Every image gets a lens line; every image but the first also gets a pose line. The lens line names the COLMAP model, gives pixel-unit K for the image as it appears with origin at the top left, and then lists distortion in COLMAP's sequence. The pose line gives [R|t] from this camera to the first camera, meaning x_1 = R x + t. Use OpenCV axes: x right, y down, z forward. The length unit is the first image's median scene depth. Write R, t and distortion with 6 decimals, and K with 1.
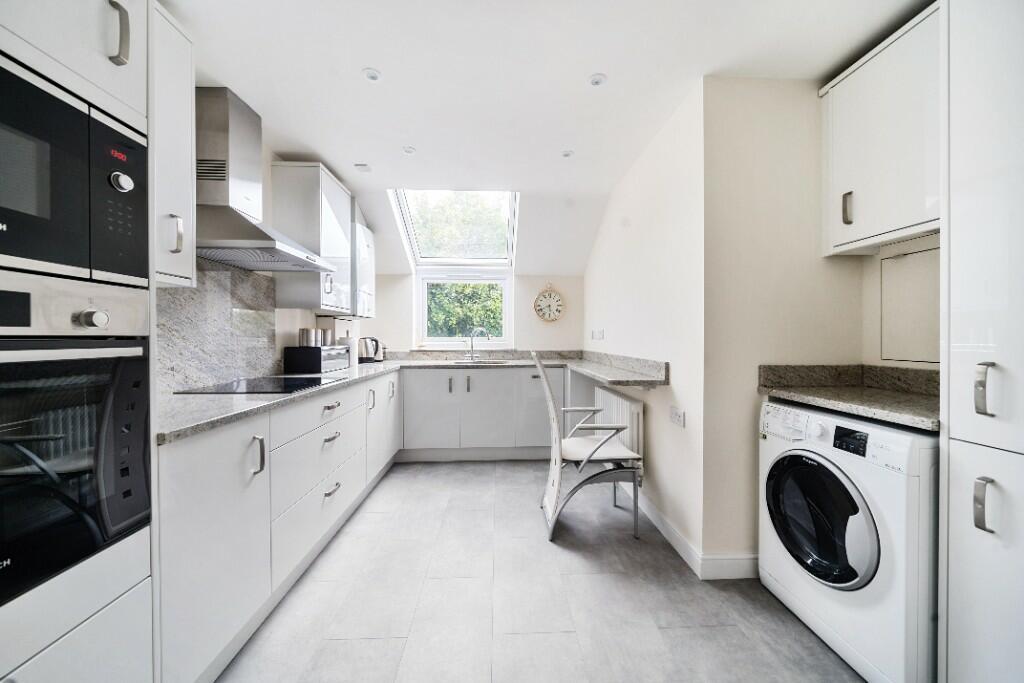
lens RADIAL K [[348.0, 0, 511.8], [0, 348.0, 340.3], [0, 0, 1]] dist [-0.002931, -0.000370]
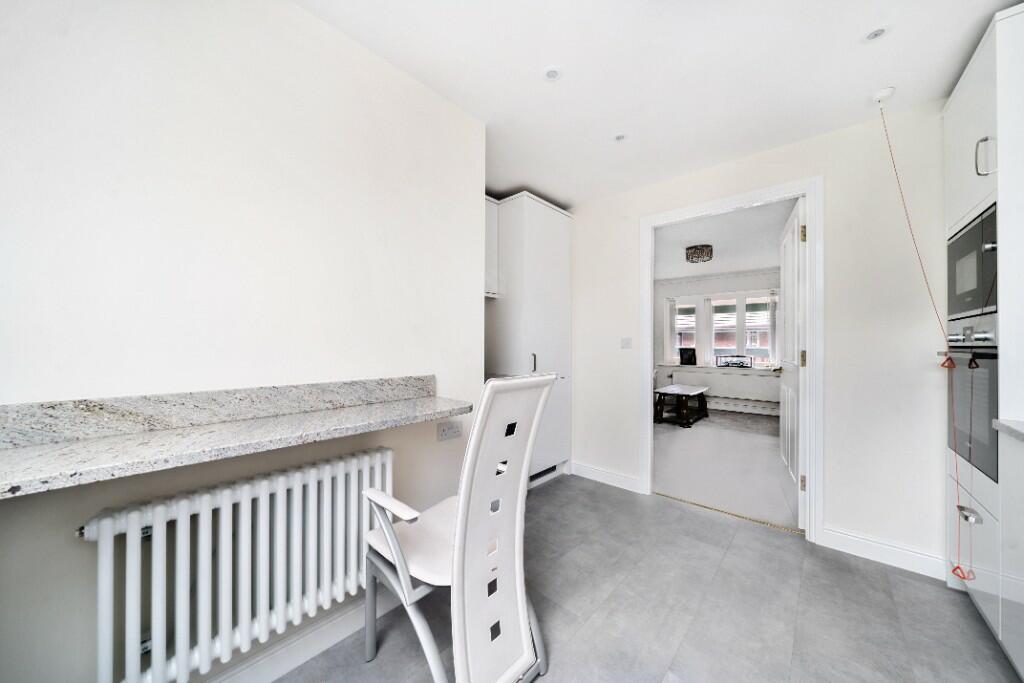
lens RADIAL K [[348.0, 0, 512.6], [0, 348.0, 344.2], [0, 0, 1]] dist [-0.002931, -0.000370]
pose [[-0.712912, 0.002029, 0.701251, -0.401266], [0.002334, 0.999997, -0.000521, -0.015302], [-0.701250, 0.001265, -0.712914, 2.094376]]
